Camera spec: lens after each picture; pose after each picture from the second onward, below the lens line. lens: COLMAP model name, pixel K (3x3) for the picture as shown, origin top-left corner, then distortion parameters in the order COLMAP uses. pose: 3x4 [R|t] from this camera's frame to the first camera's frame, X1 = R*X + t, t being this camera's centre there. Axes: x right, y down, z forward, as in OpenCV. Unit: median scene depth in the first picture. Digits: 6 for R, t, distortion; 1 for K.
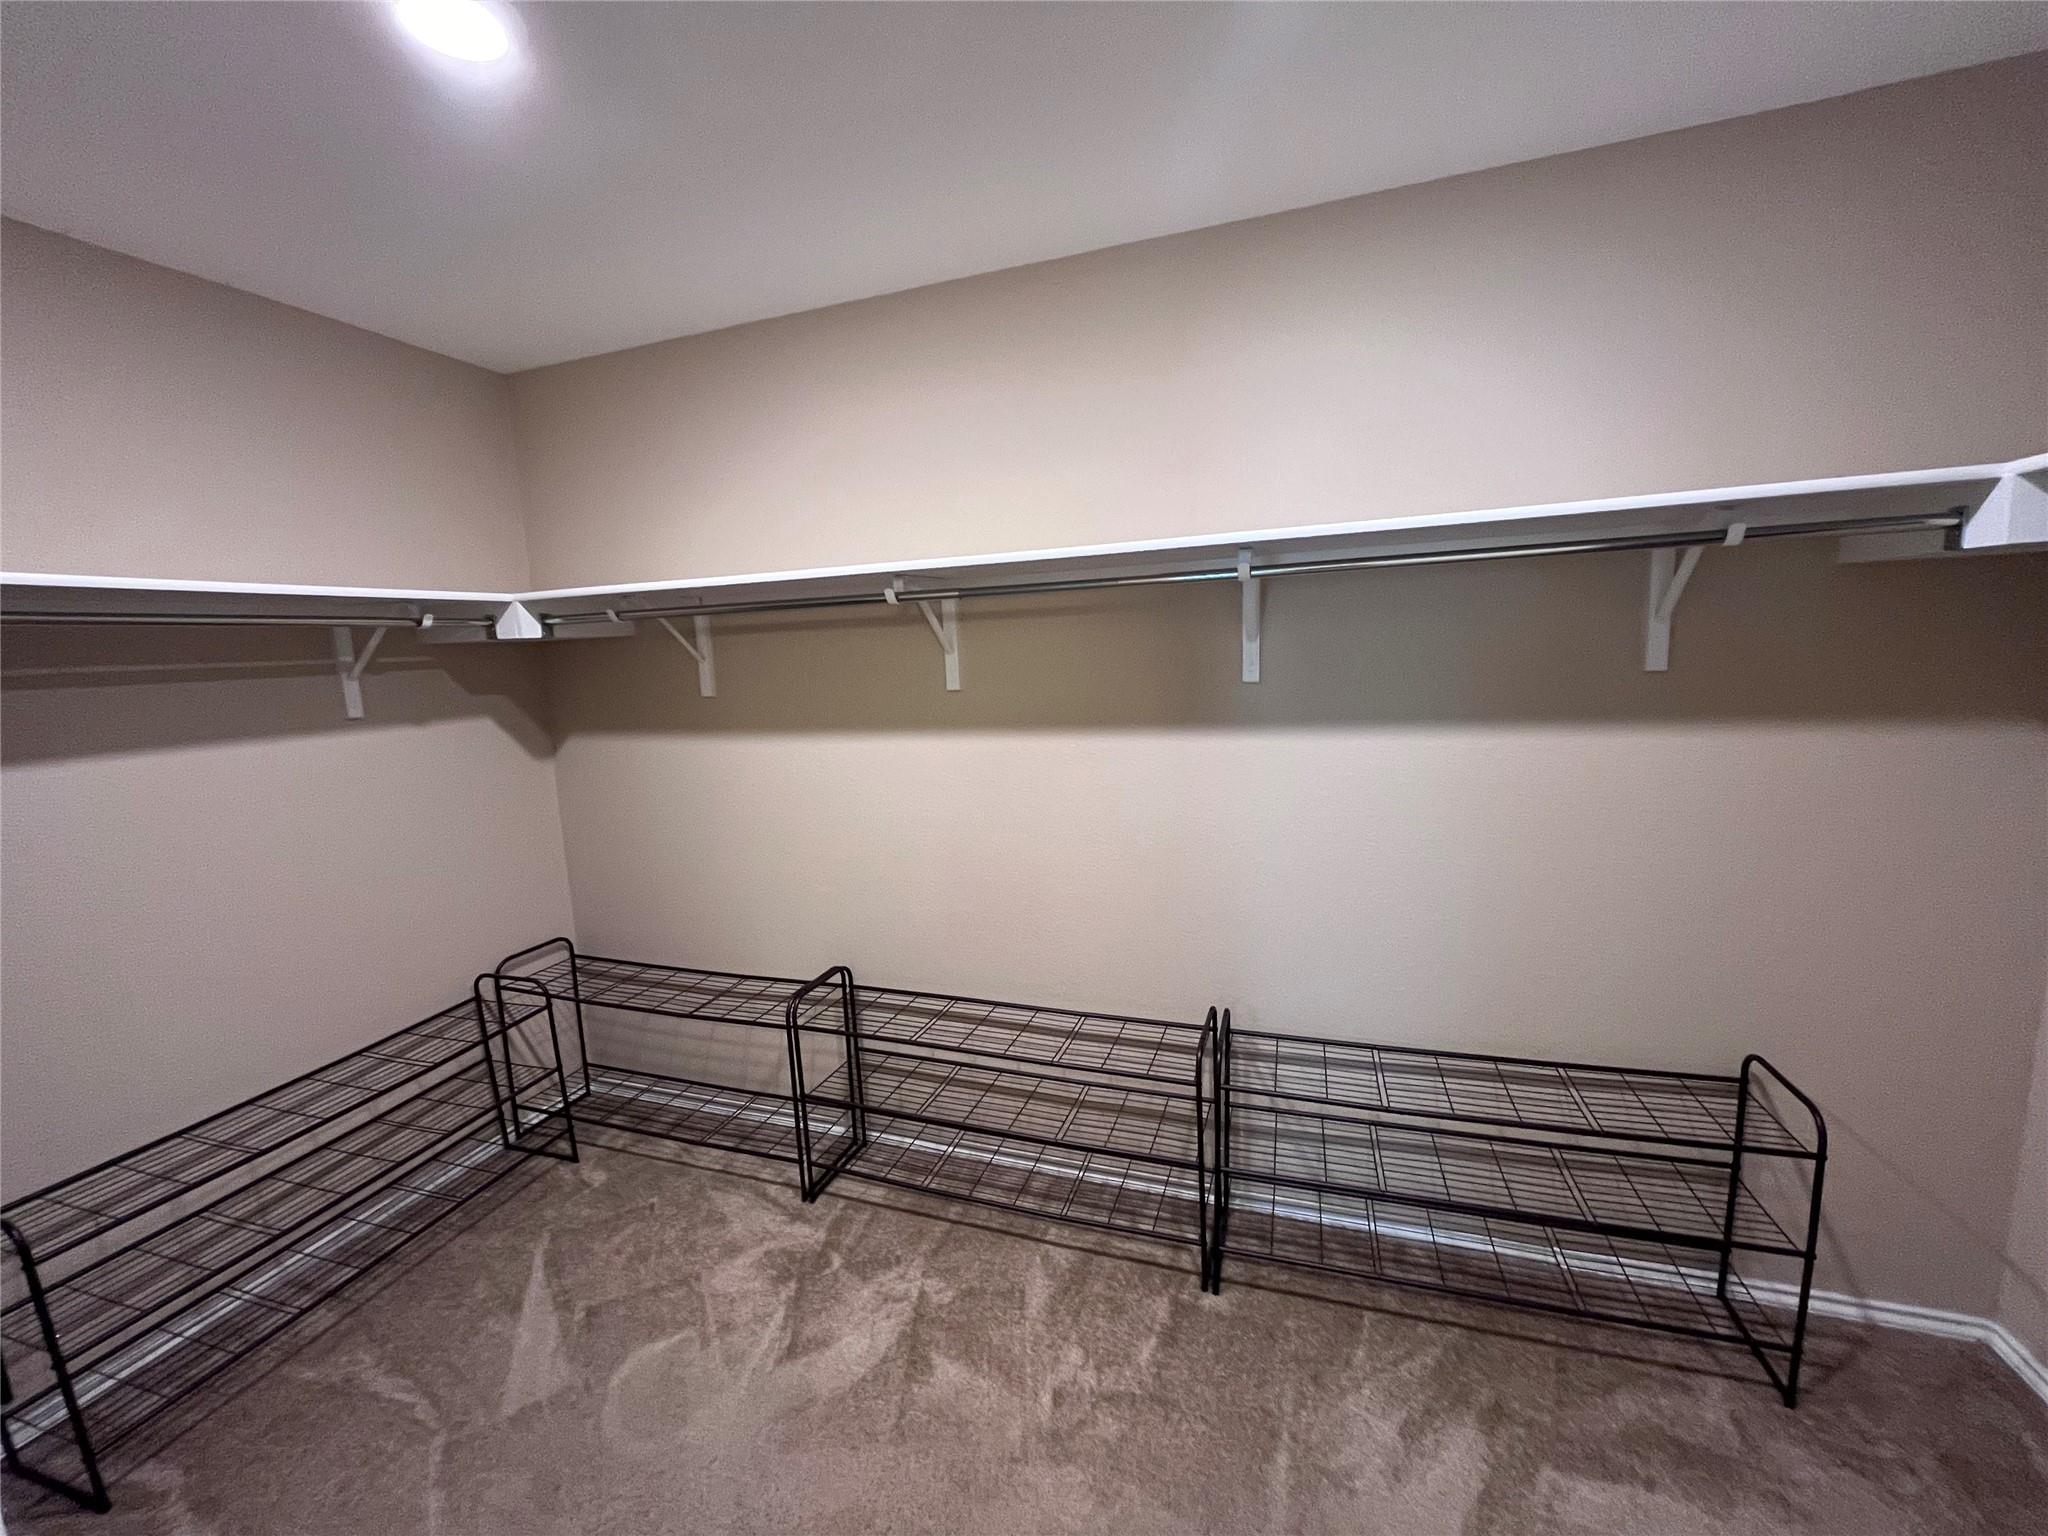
lens RADIAL K [[812.0, 0, 1024.0], [0, 812.0, 768.0], [0, 0, 1]] dist [-0.000175, -0.000158]
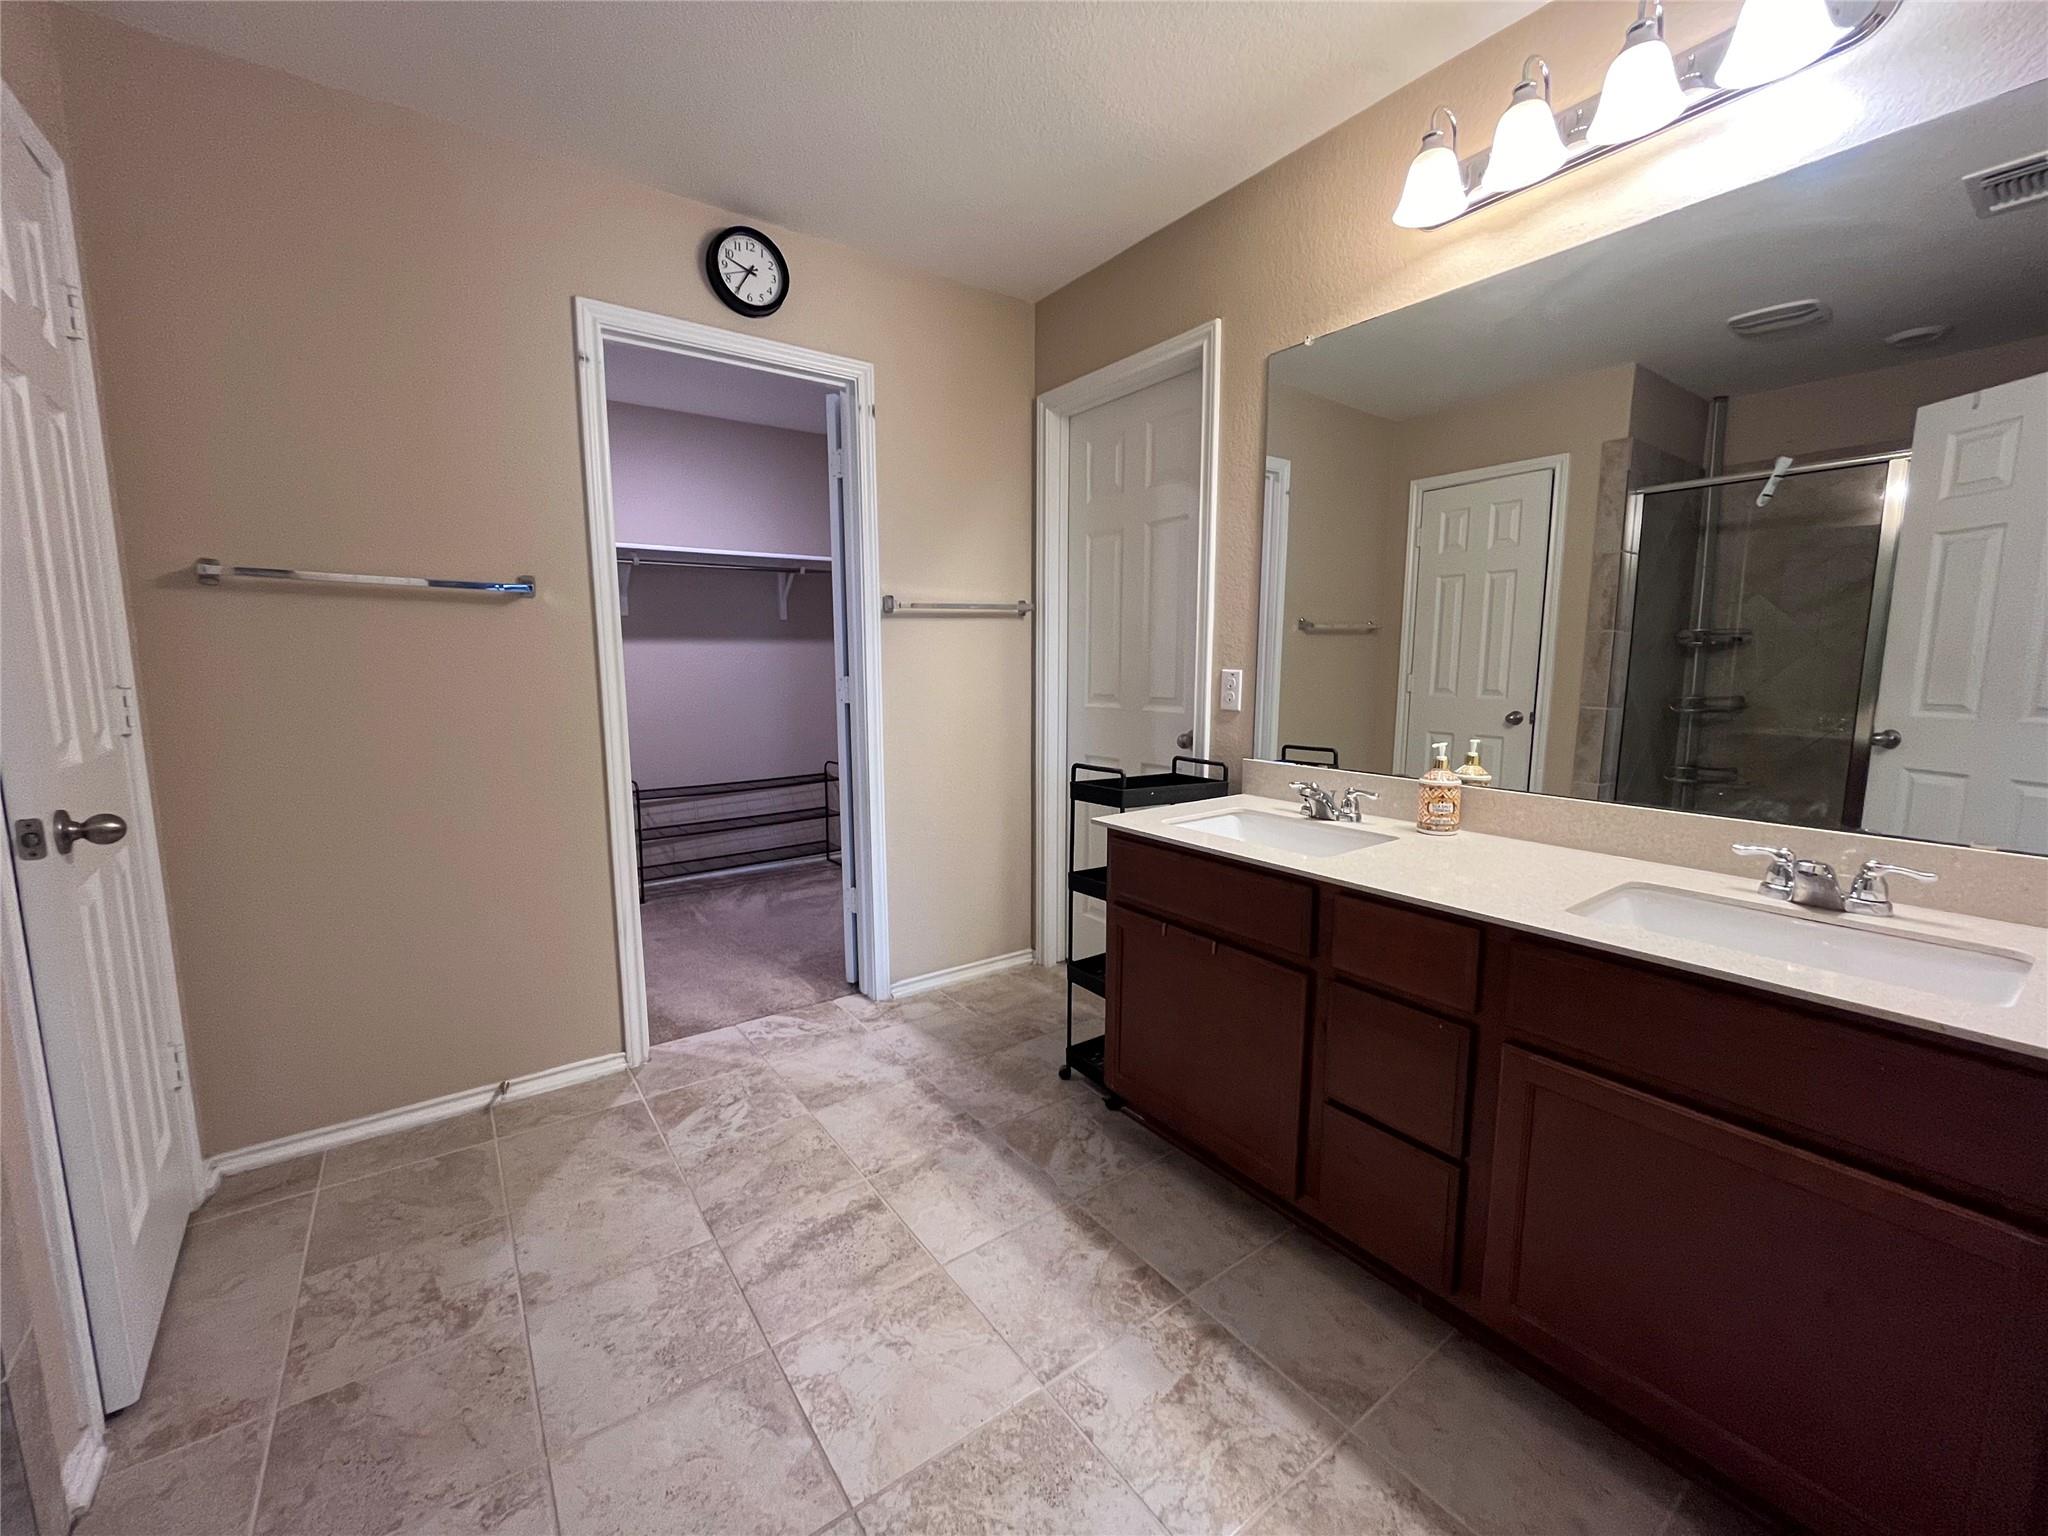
lens RADIAL K [[825.5, 0, 1028.2], [0, 825.5, 773.0], [0, 0, 1]] dist [-0.003191, 0.000241]
pose [[0.559777, -0.069349, 0.825736, -1.148181], [0.097979, 0.995041, 0.017147, 0.455199], [-0.822830, 0.071307, 0.563796, -1.264954]]
